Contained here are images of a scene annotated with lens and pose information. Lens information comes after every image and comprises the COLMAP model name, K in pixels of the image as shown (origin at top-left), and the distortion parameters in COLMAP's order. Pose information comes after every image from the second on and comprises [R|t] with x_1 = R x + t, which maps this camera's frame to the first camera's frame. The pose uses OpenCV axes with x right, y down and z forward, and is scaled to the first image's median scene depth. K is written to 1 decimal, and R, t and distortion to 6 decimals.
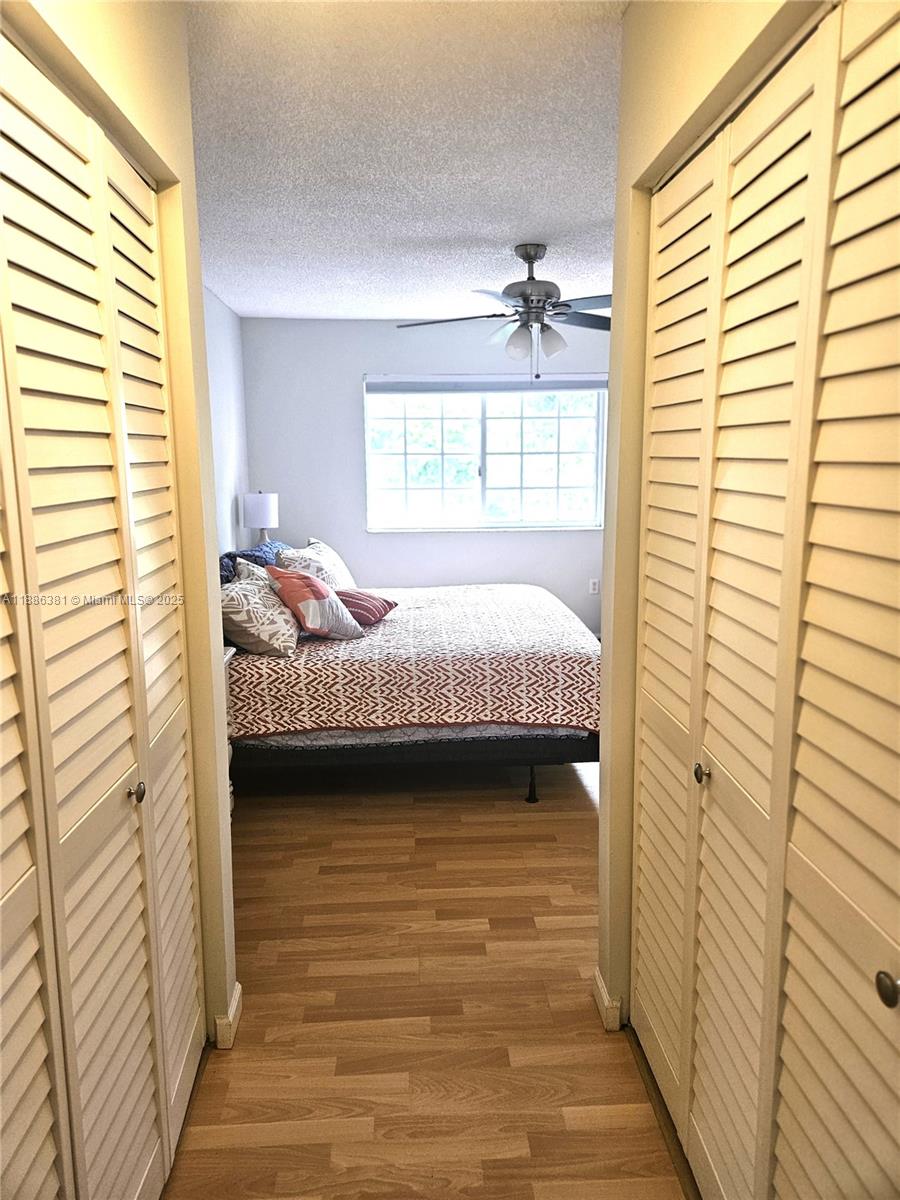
lens RADIAL K [[803.0, 0, 448.7], [0, 803.0, 596.2], [0, 0, 1]] dist [0.039572, -0.036719]
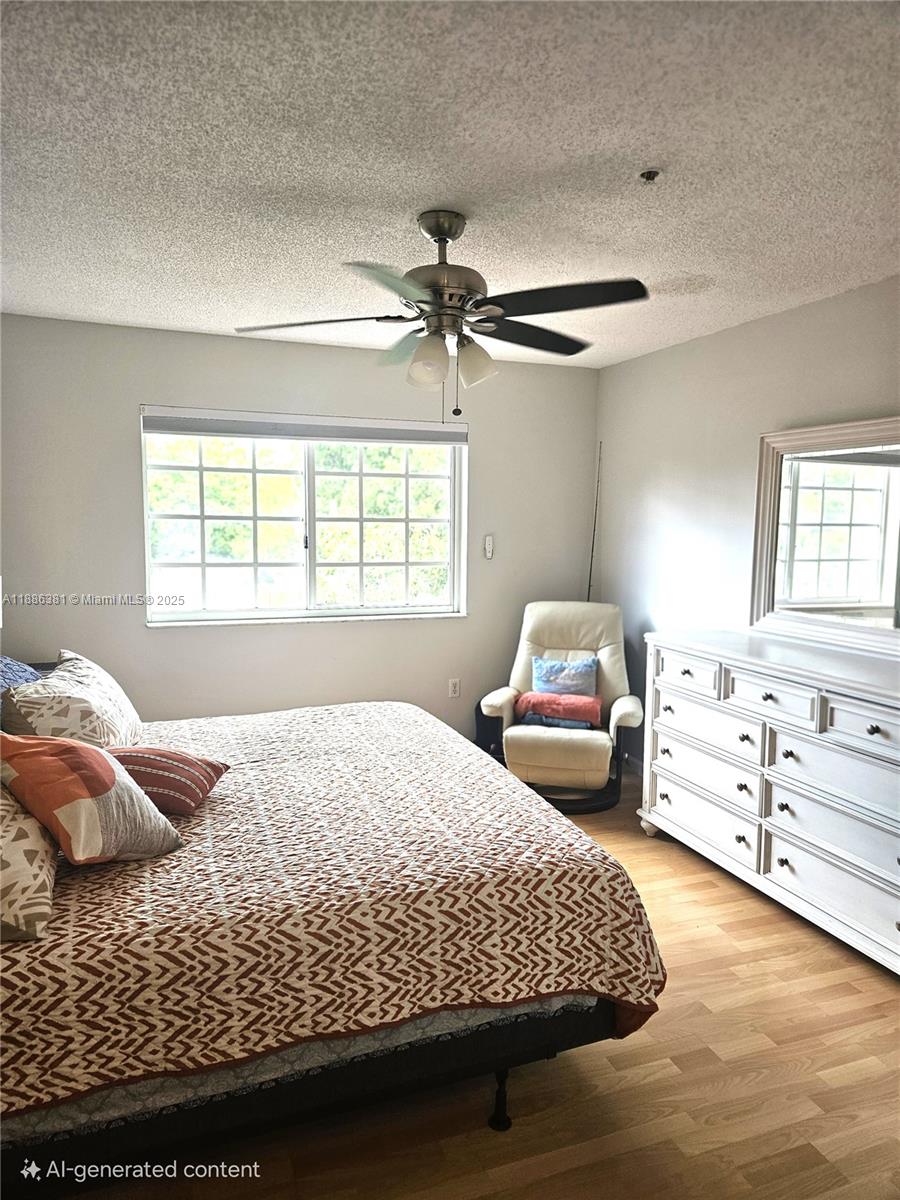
lens RADIAL K [[803.0, 0, 452.9], [0, 803.0, 600.4], [0, 0, 1]] dist [0.039572, -0.036719]
pose [[0.952711, -0.010033, 0.303713, -0.107179], [0.030431, 0.997581, -0.062504, -0.089762], [-0.302351, 0.068791, 0.950711, 0.448270]]
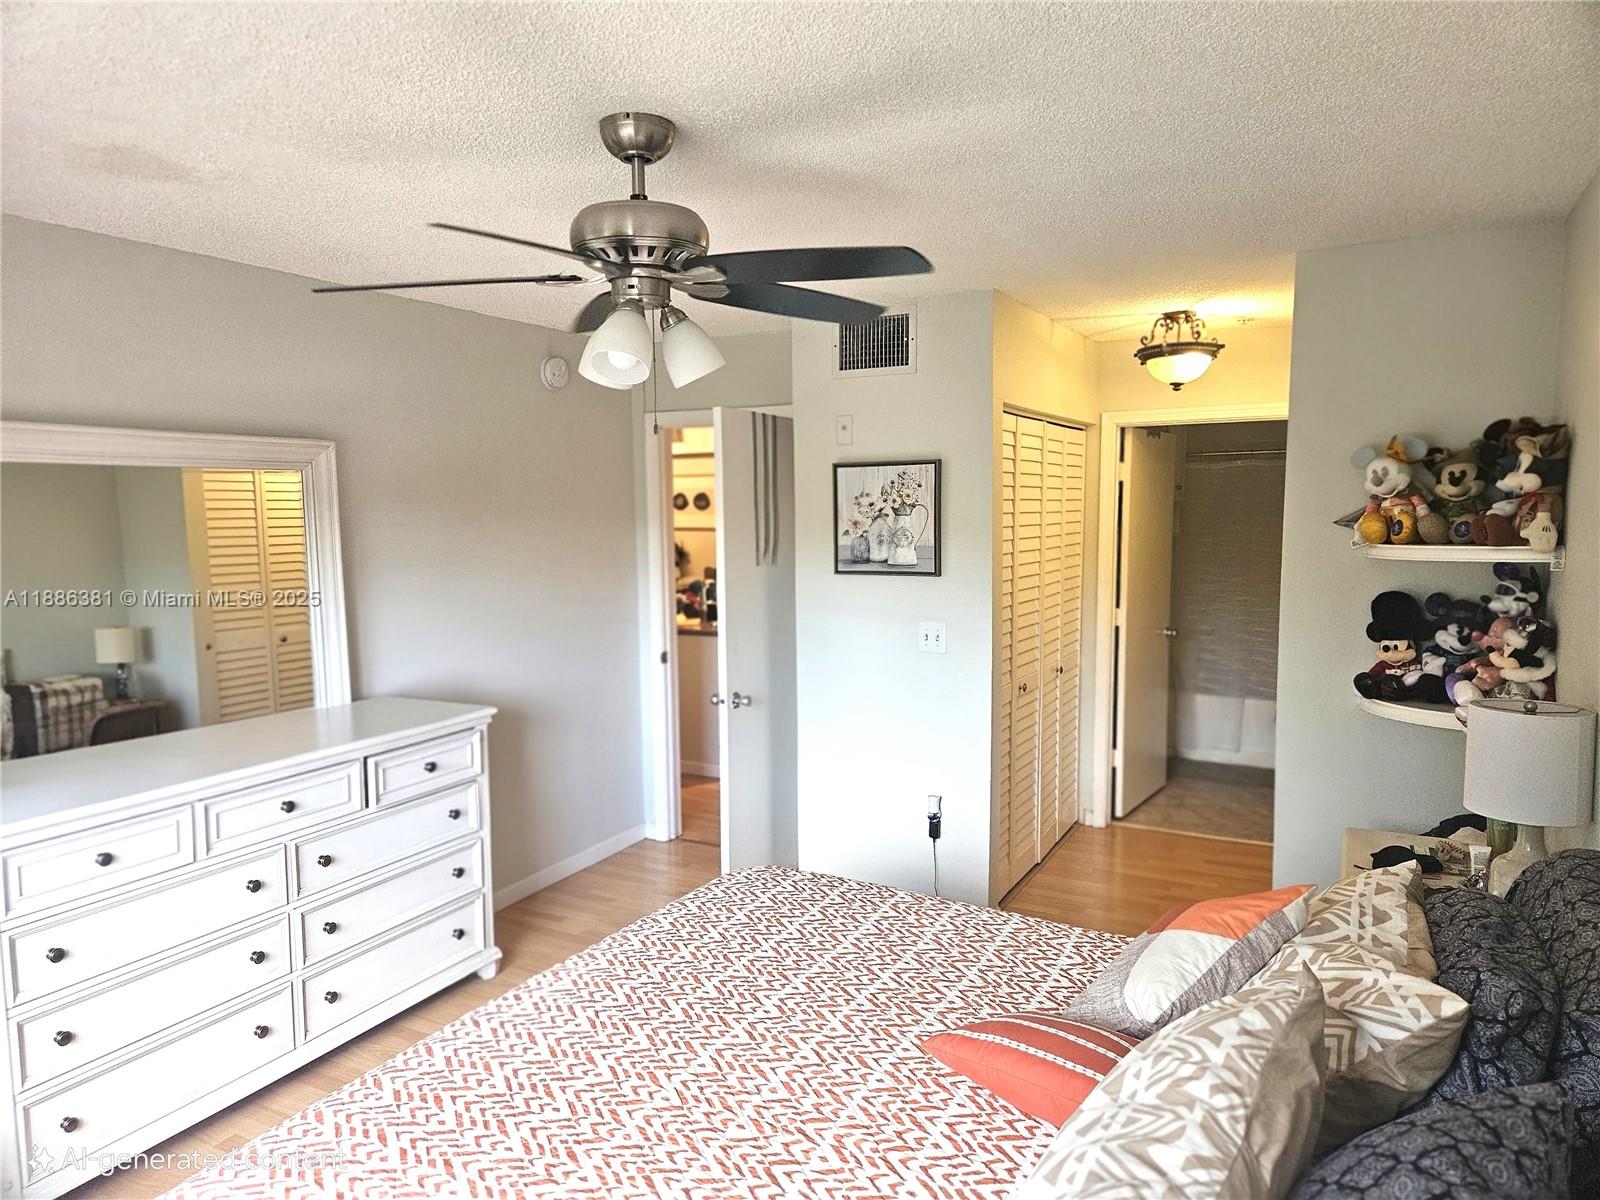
lens RADIAL K [[1070.6, 0, 795.1], [0, 1070.6, 601.8], [0, 0, 1]] dist [0.039572, -0.036719]
pose [[-0.858233, -0.026317, 0.512586, -0.266430], [0.110430, 0.965828, 0.234482, -0.300162], [-0.501241, 0.257845, -0.825999, 1.444077]]
